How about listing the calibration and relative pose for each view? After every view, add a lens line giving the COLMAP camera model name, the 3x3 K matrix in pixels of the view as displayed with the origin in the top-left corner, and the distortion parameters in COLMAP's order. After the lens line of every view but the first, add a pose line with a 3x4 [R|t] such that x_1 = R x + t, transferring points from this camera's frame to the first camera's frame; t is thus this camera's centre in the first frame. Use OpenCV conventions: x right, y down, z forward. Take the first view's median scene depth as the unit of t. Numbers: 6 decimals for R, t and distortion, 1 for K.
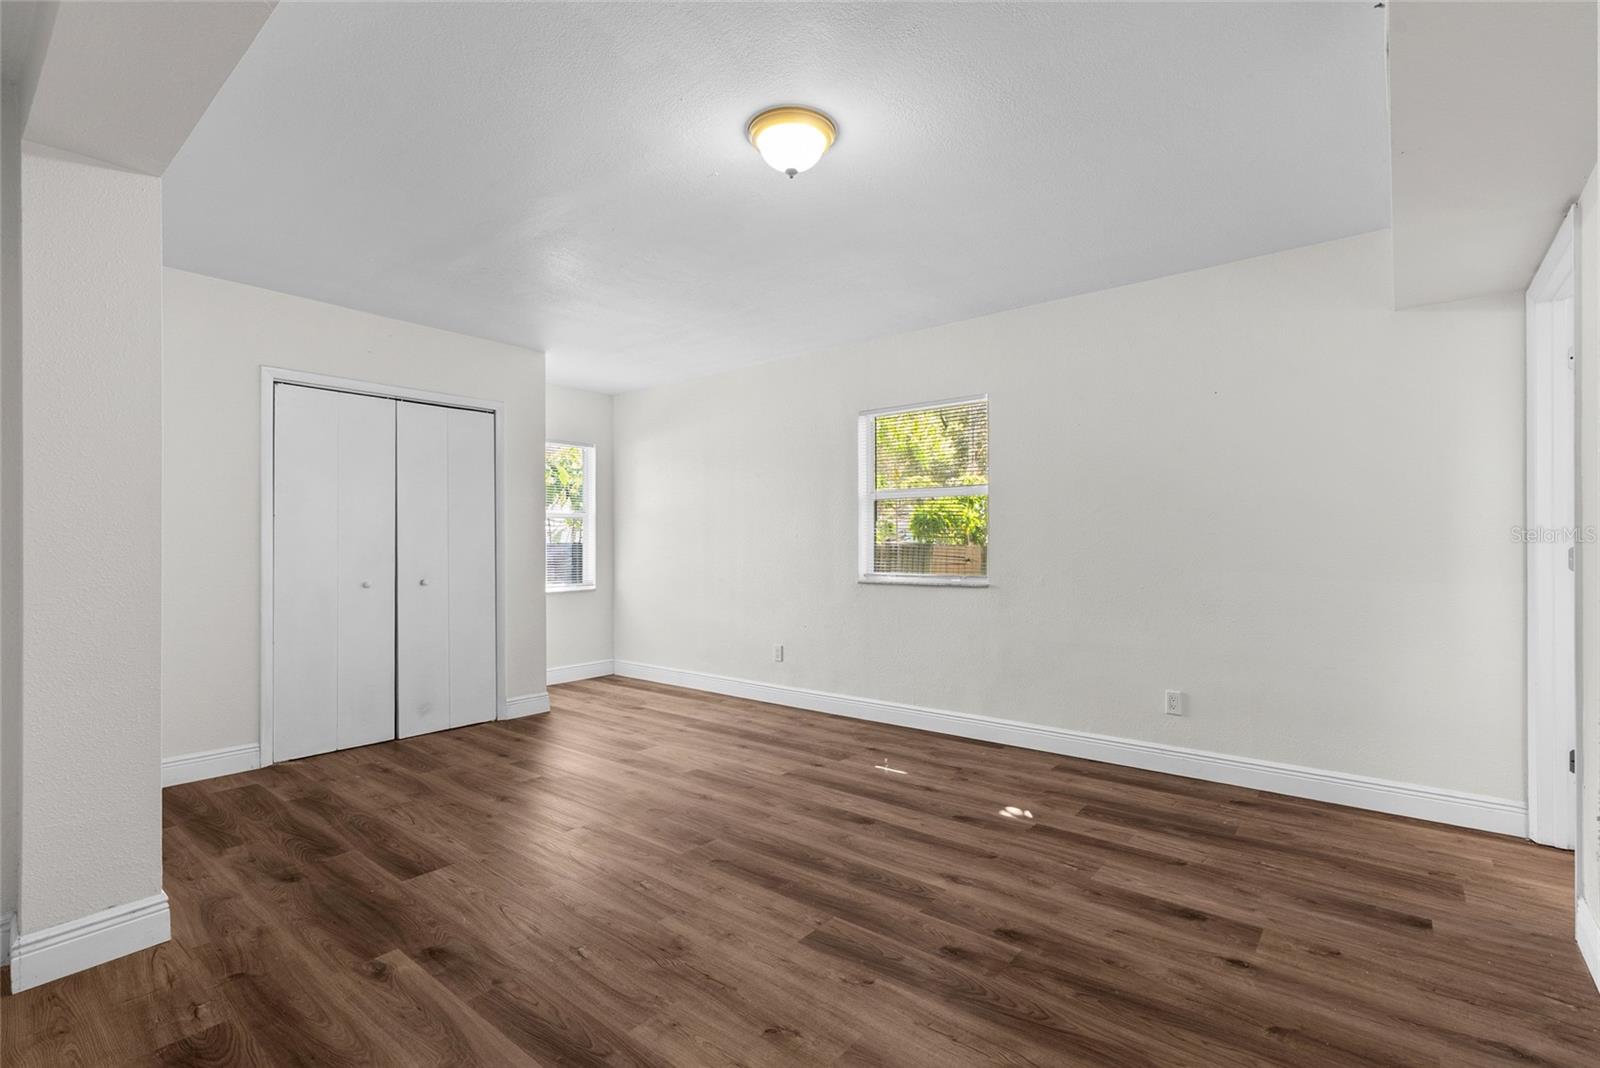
lens RADIAL K [[726.5, 0, 808.4], [0, 726.5, 537.4], [0, 0, 1]] dist [-0.004003, -0.000661]
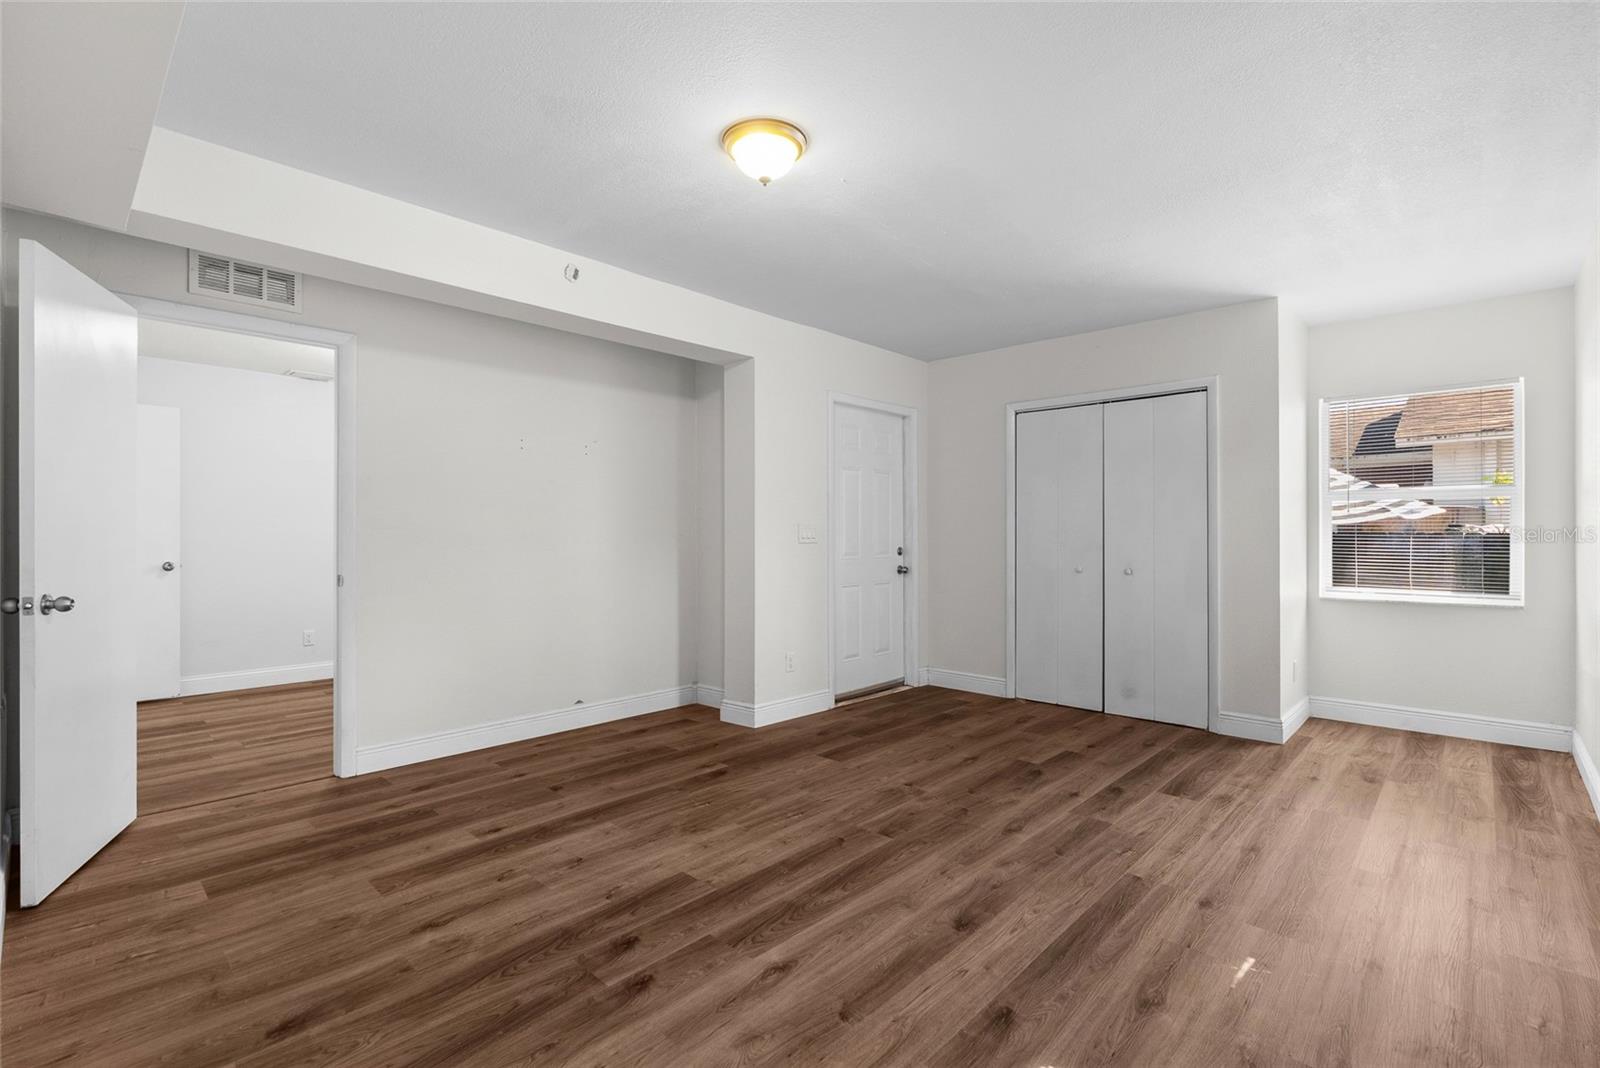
lens RADIAL K [[726.5, 0, 806.0], [0, 726.5, 540.7], [0, 0, 1]] dist [-0.004003, -0.000661]
pose [[-0.075182, 0.011582, -0.997103, 1.054080], [0.010989, 0.999881, 0.010786, 0.001024], [0.997109, -0.010146, -0.075300, 1.183193]]
